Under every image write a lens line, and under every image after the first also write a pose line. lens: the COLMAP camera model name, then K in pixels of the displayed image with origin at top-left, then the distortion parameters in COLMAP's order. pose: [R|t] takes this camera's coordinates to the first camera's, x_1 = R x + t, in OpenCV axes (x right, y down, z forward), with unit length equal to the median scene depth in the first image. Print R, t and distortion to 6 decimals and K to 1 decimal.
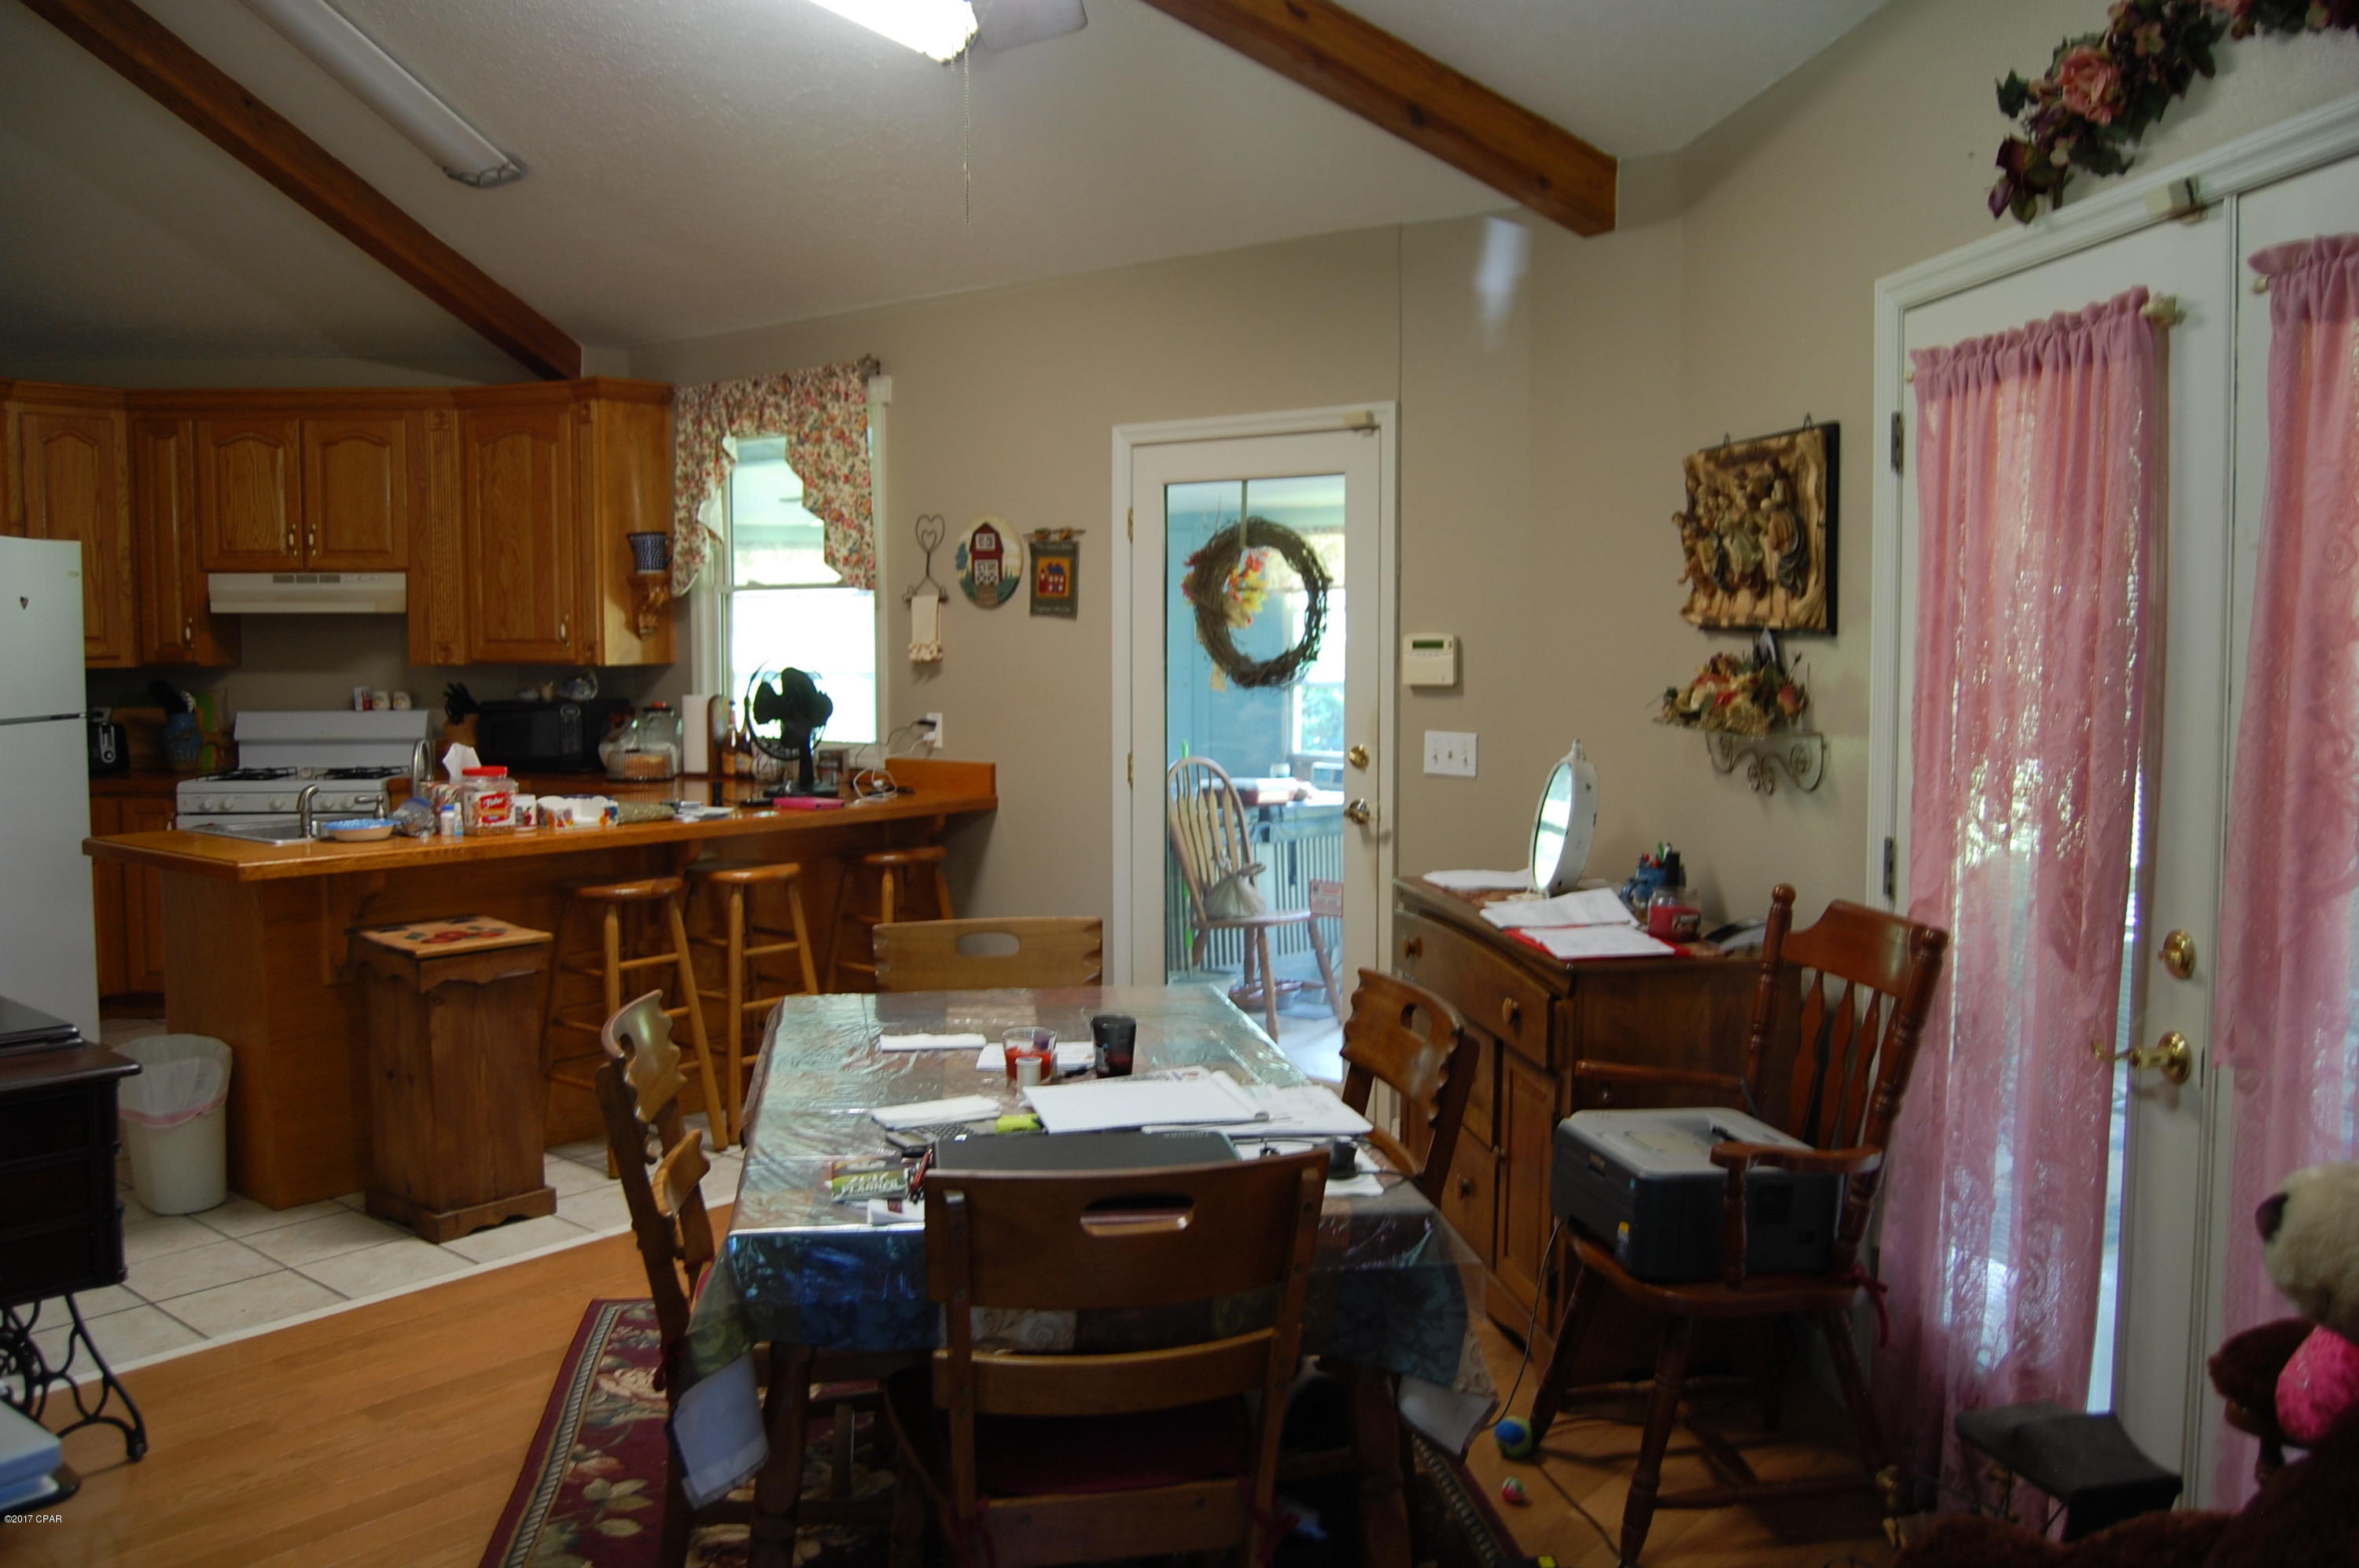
lens RADIAL K [[1851.4, 0, 1179.1], [0, 1851.4, 762.2], [0, 0, 1]] dist [-0.100994, 0.044231]
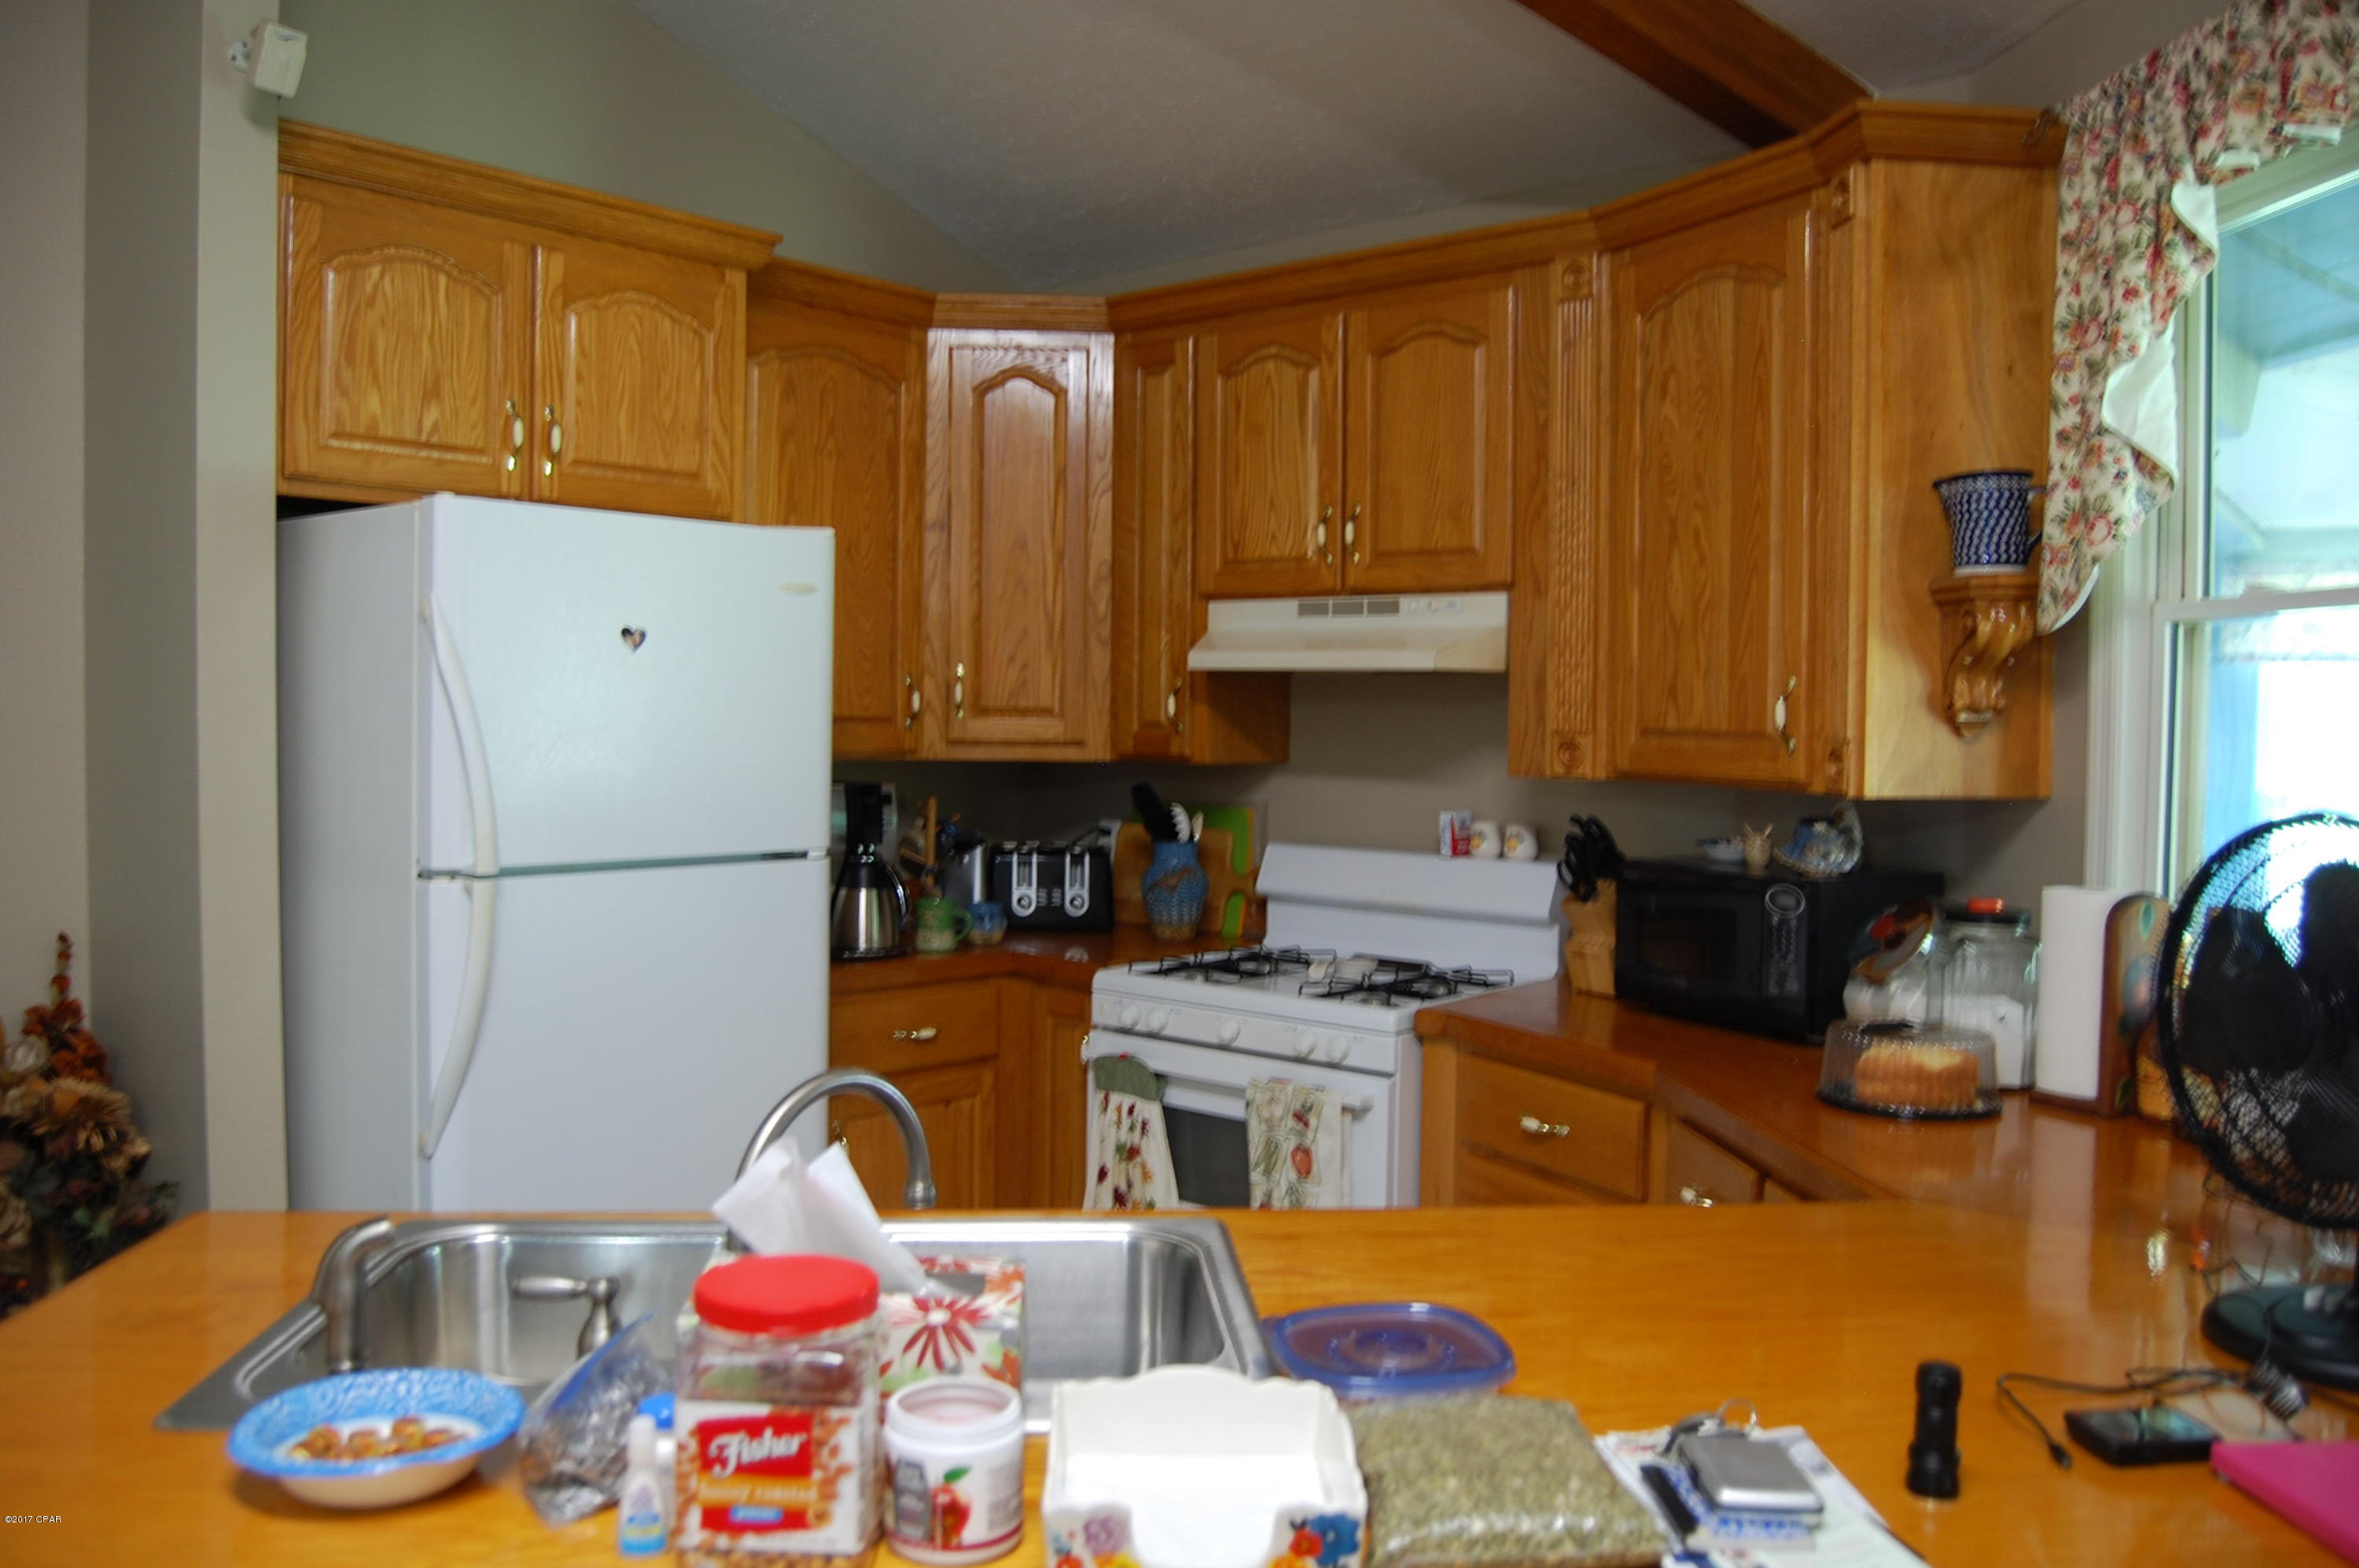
lens RADIAL K [[1851.4, 0, 1179.1], [0, 1851.4, 762.2], [0, 0, 1]] dist [-0.100994, 0.044231]
pose [[0.689883, 0.031711, -0.723226, -0.119978], [-0.064296, 0.997776, -0.017583, -0.043140], [0.721060, 0.058630, 0.690388, 0.594798]]
